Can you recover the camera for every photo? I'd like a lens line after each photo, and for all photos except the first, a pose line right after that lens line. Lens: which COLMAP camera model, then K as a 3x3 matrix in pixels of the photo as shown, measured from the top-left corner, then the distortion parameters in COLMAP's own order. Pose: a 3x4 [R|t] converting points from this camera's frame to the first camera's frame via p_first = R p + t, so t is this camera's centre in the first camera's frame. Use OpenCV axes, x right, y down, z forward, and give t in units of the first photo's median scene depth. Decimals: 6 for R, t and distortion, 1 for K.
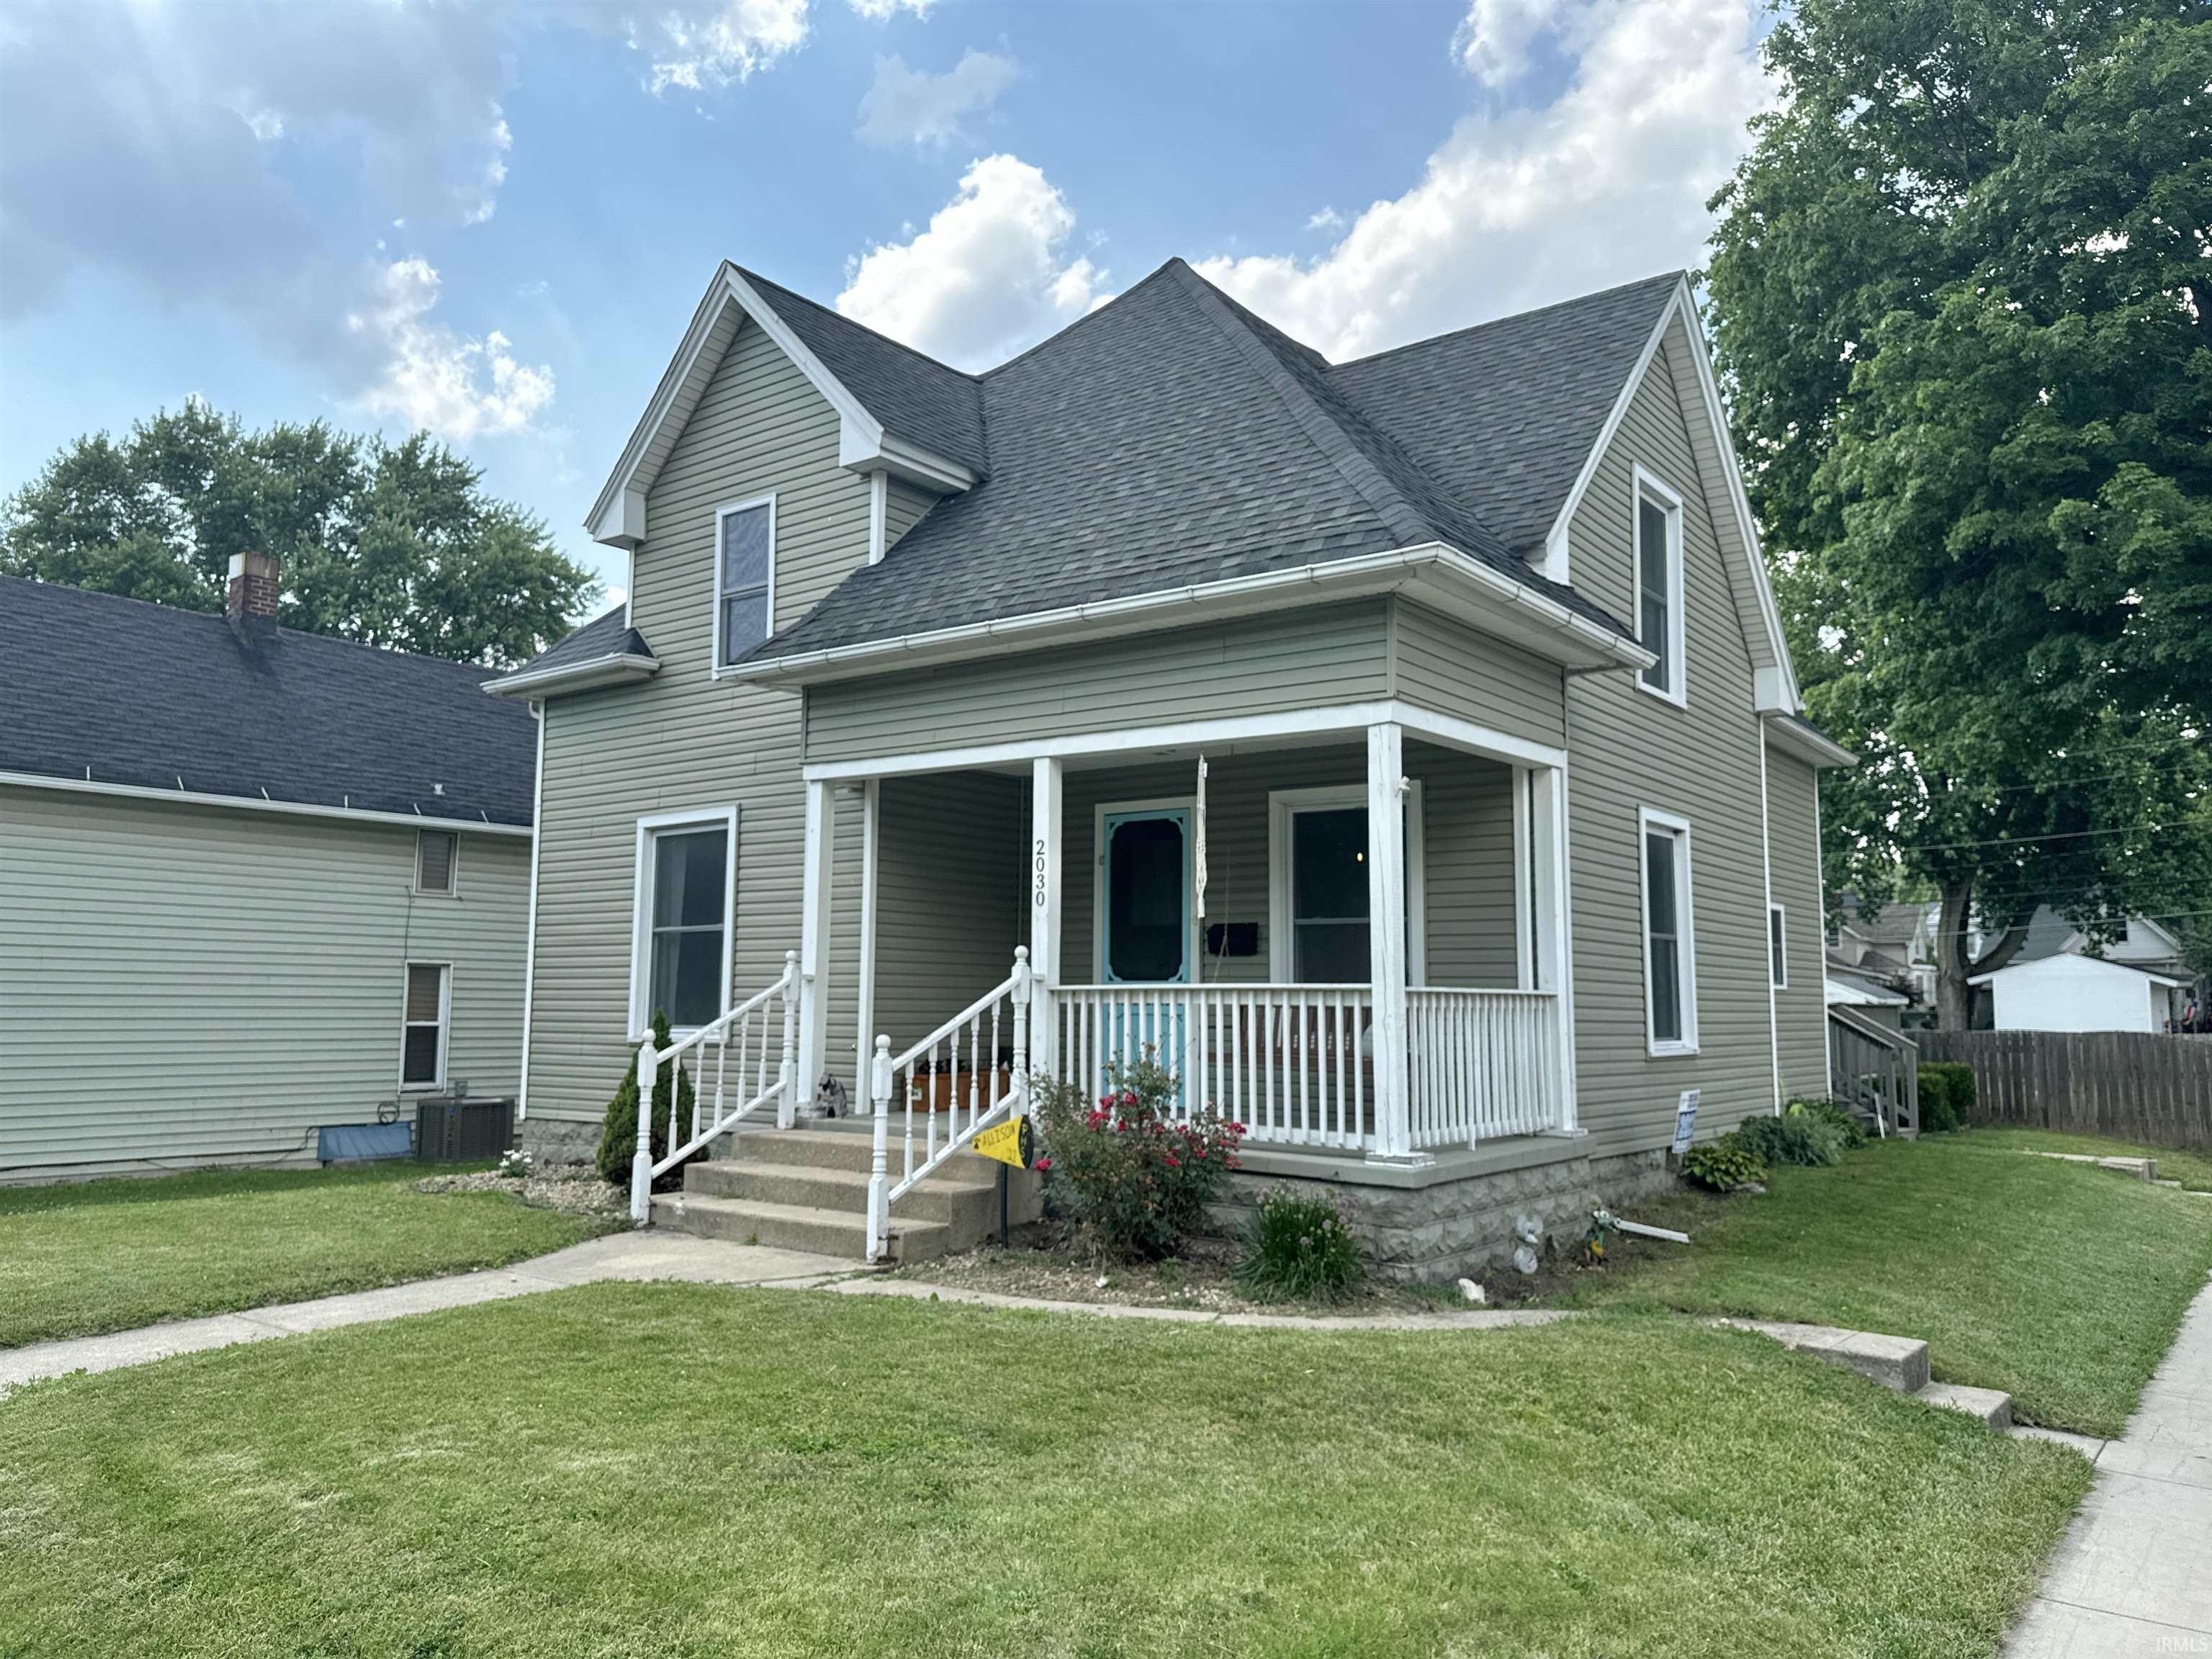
lens RADIAL K [[1592.3, 0, 1106.0], [0, 1592.3, 829.5], [0, 0, 1]] dist [0.129778, -0.171099]
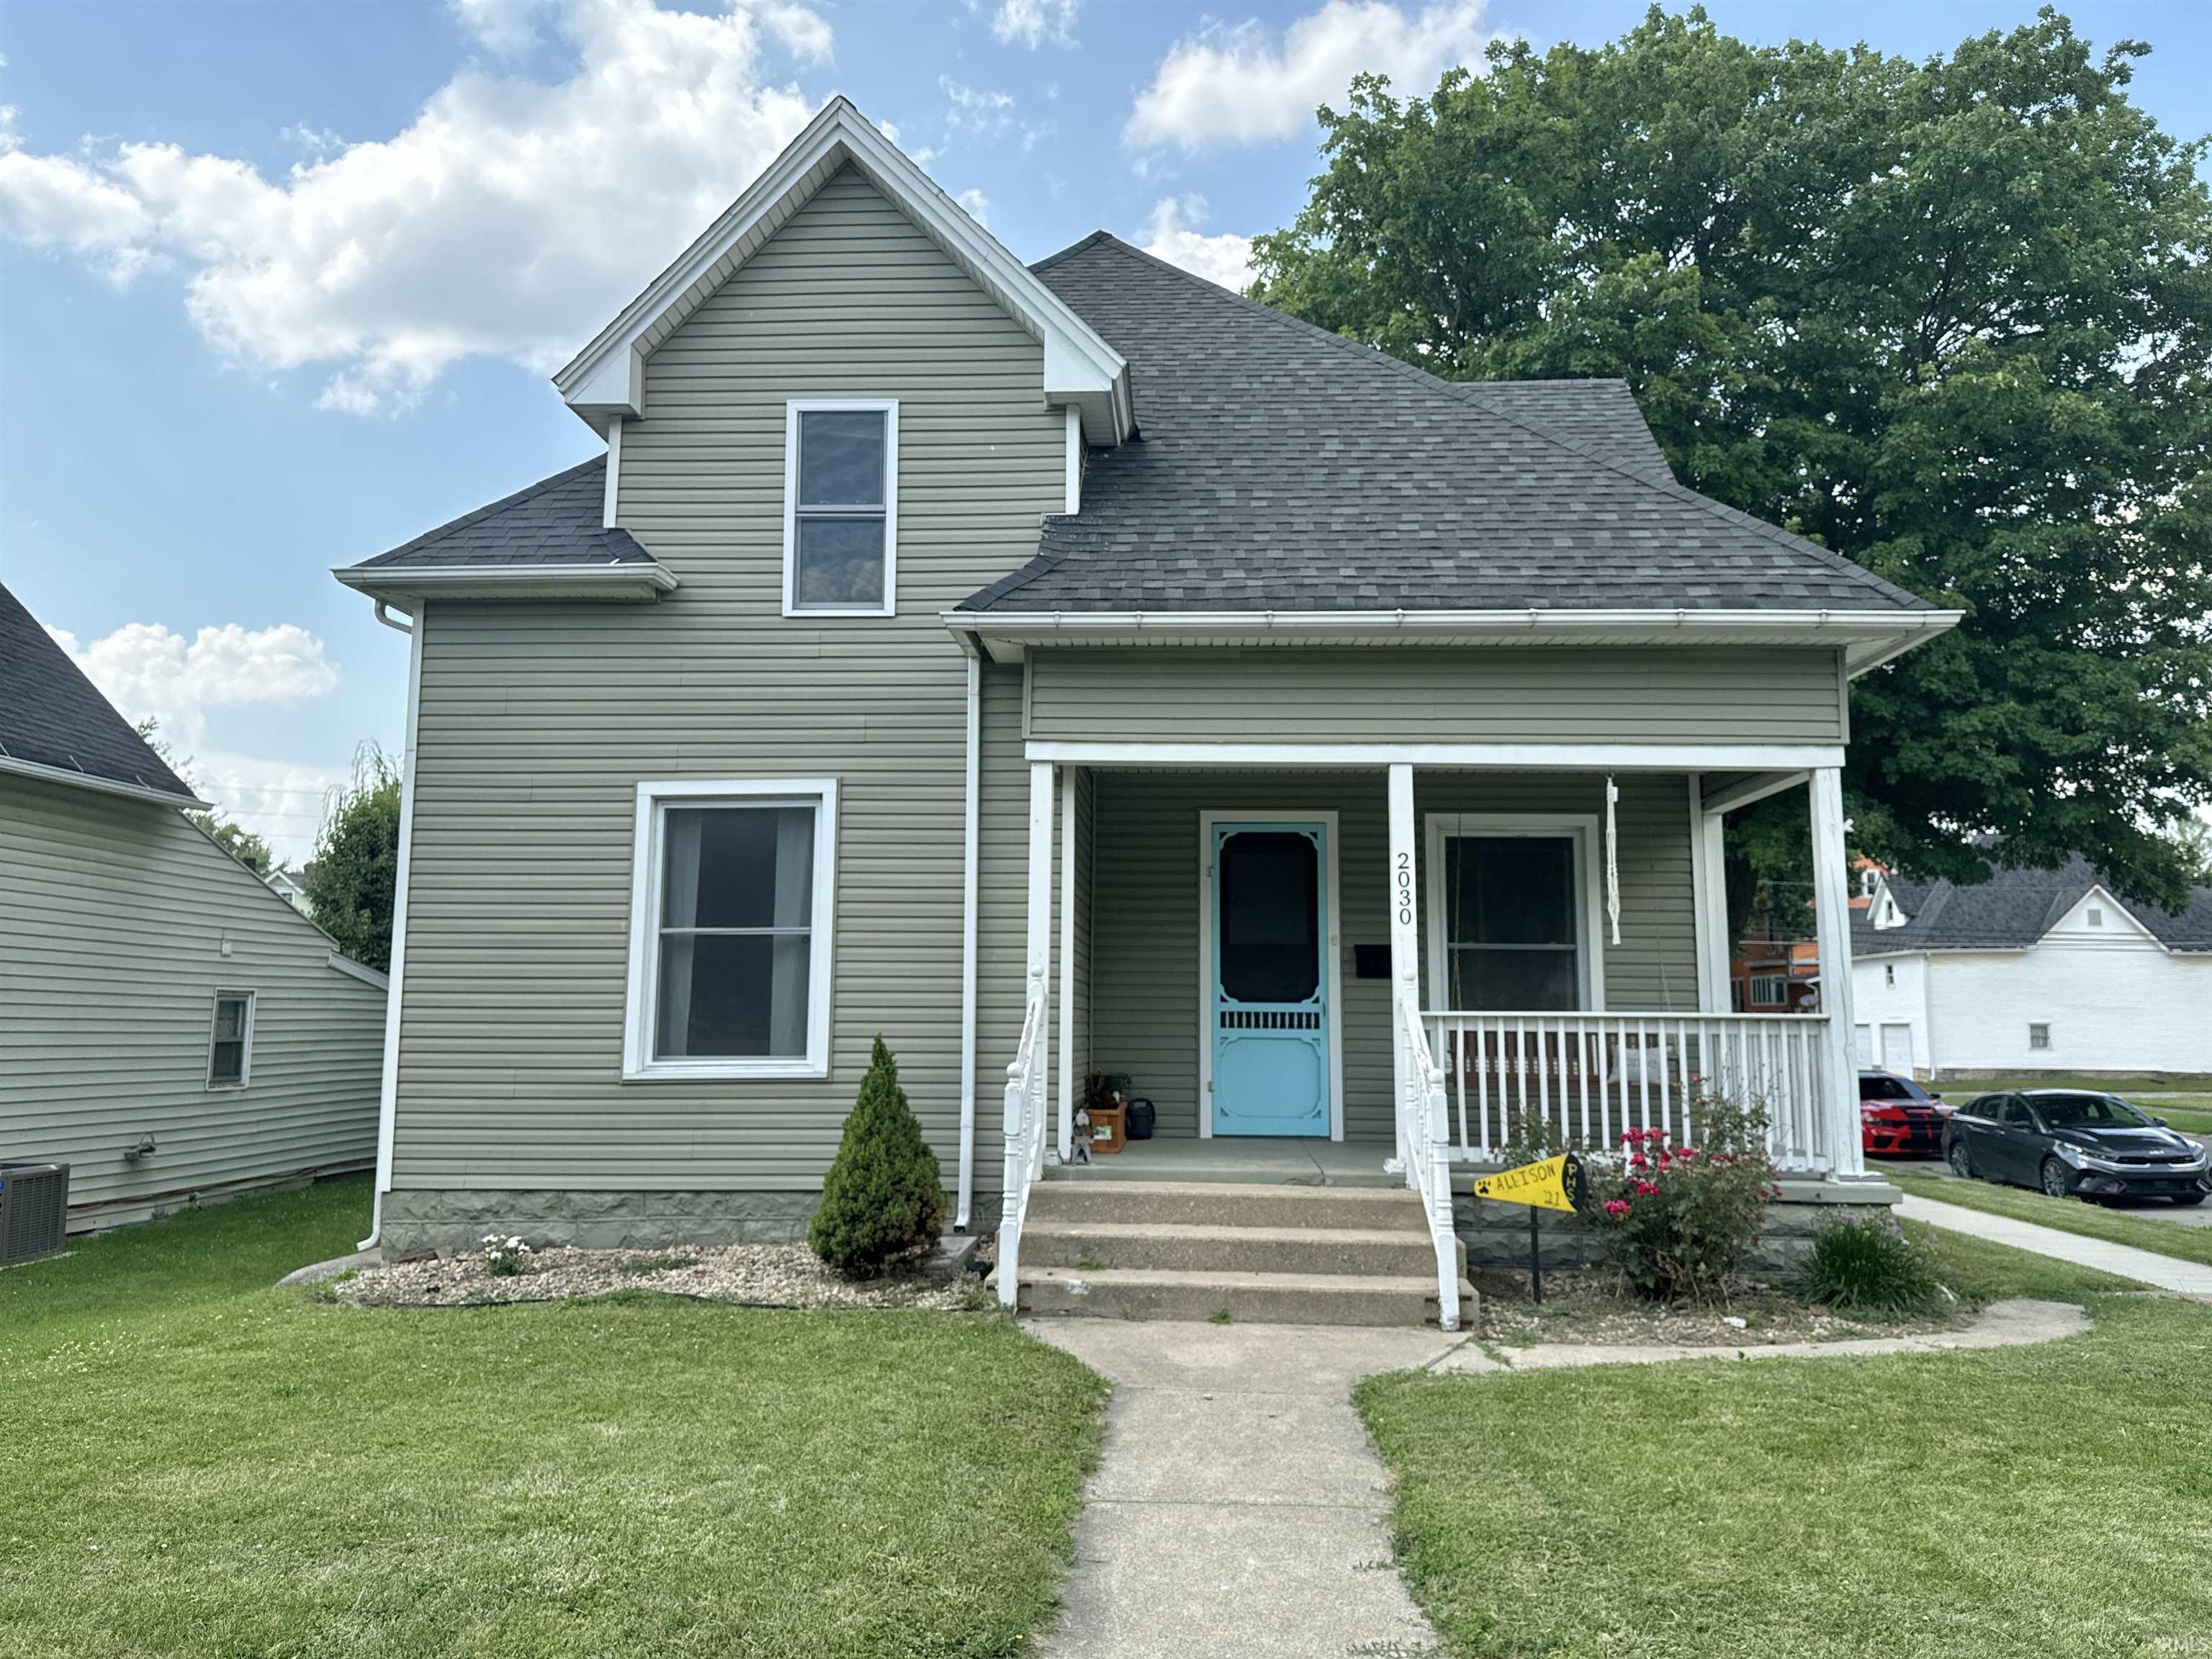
lens RADIAL K [[1592.3, 0, 1106.0], [0, 1592.3, 829.5], [0, 0, 1]] dist [0.129778, -0.171099]
pose [[0.824300, 0.066809, 0.562198, -0.599508], [-0.062856, 0.997673, -0.026399, 0.024113], [-0.562653, -0.013577, 0.826582, 0.282046]]
